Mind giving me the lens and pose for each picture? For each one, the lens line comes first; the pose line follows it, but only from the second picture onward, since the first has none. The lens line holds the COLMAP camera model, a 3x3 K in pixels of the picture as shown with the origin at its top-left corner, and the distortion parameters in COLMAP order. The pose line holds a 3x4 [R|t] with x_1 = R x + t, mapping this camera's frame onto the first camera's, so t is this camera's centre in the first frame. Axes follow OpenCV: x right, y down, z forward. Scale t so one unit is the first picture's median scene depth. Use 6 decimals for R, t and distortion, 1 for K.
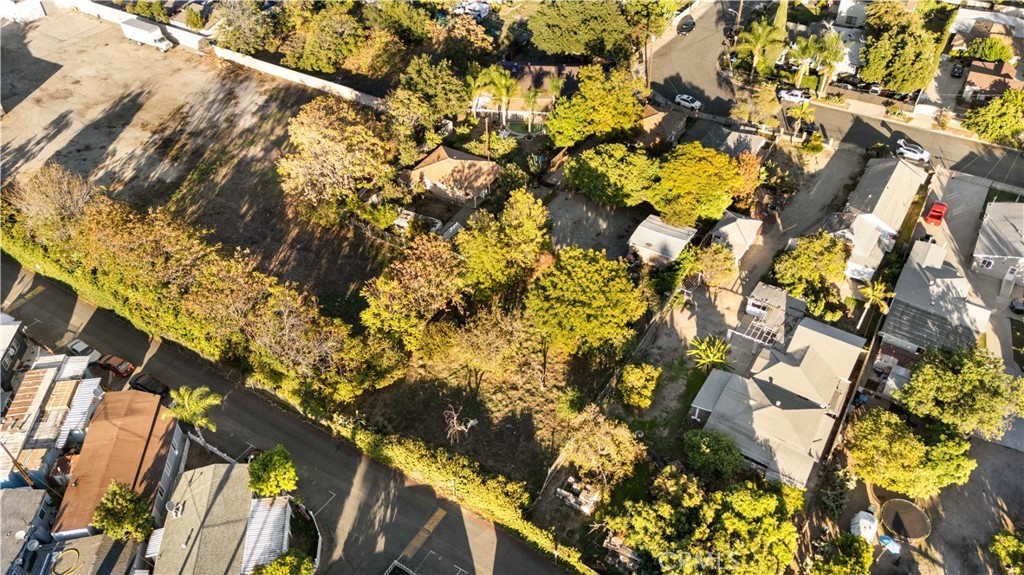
lens RADIAL K [[757.9, 0, 512.0], [0, 757.9, 287.5], [0, 0, 1]] dist [0.072638, -0.075636]
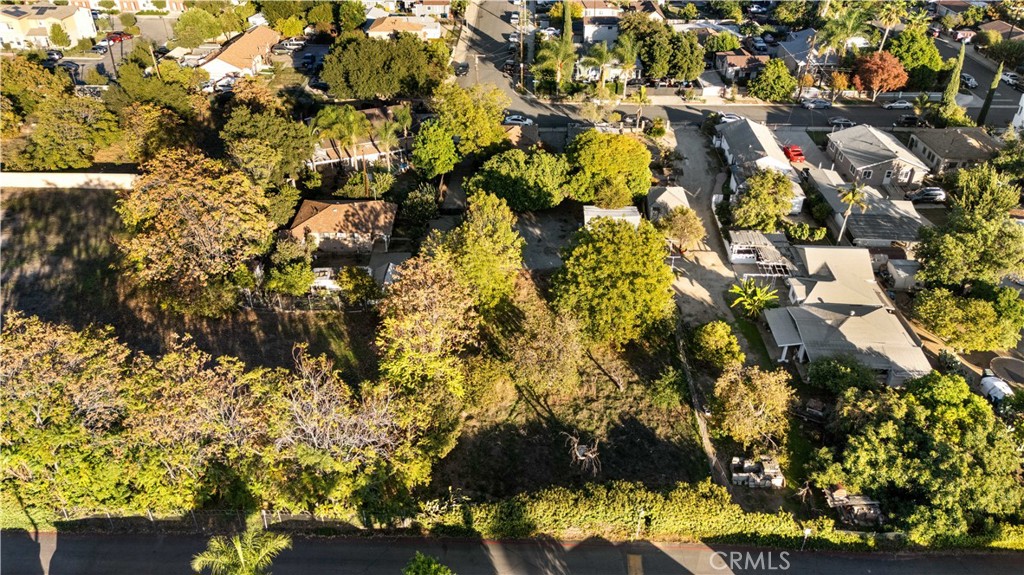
lens RADIAL K [[757.9, 0, 512.0], [0, 757.9, 287.5], [0, 0, 1]] dist [0.072638, -0.075636]
pose [[0.861442, -0.251849, 0.441010, -0.283129], [0.323601, 0.941467, -0.094458, 0.049412], [-0.391408, 0.224081, 0.892518, 0.204452]]
